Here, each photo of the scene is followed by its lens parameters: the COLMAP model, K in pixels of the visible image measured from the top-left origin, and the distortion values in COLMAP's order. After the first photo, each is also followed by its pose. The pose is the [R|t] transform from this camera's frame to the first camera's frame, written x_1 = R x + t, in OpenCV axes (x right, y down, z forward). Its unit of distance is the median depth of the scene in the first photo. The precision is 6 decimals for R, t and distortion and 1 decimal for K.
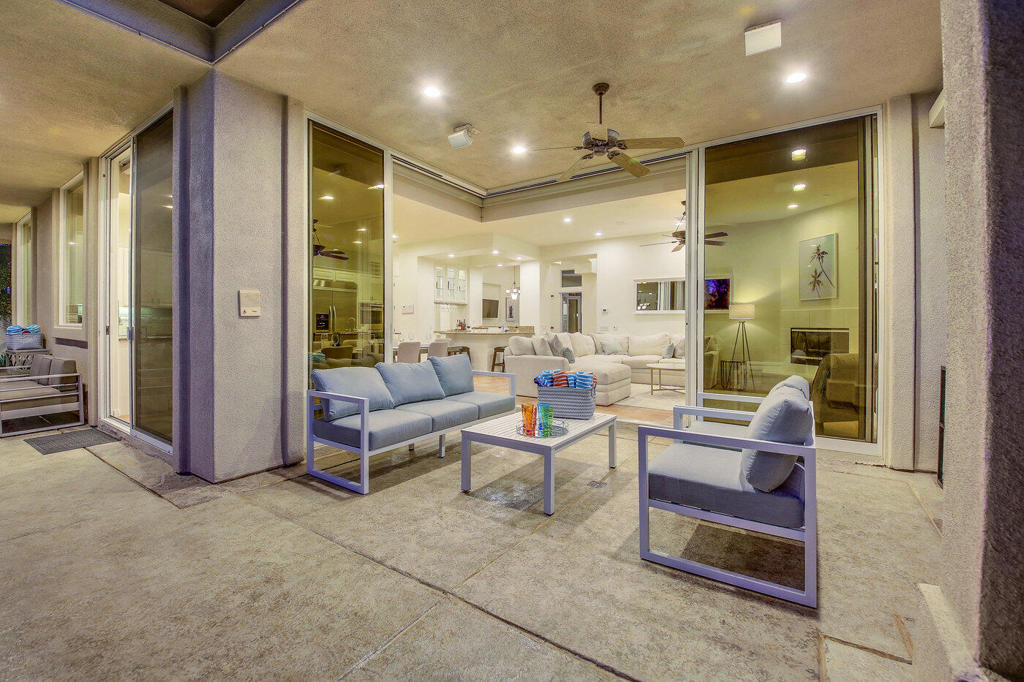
lens RADIAL K [[431.0, 0, 512.0], [0, 431.0, 341.0], [0, 0, 1]] dist [0.000658, 0.000060]
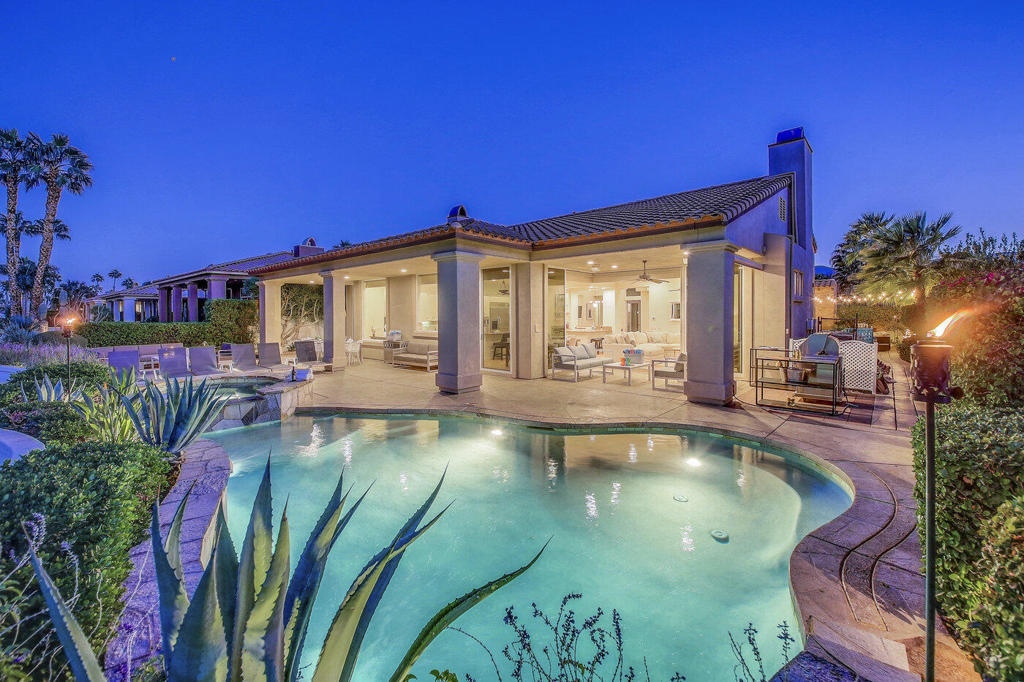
lens RADIAL K [[431.0, 0, 512.0], [0, 431.0, 341.0], [0, 0, 1]] dist [0.000658, 0.000060]
pose [[0.990686, -0.005090, -0.136069, -0.269222], [0.008719, 0.999622, 0.026082, -0.062663], [0.135885, -0.027025, 0.990356, -1.855492]]
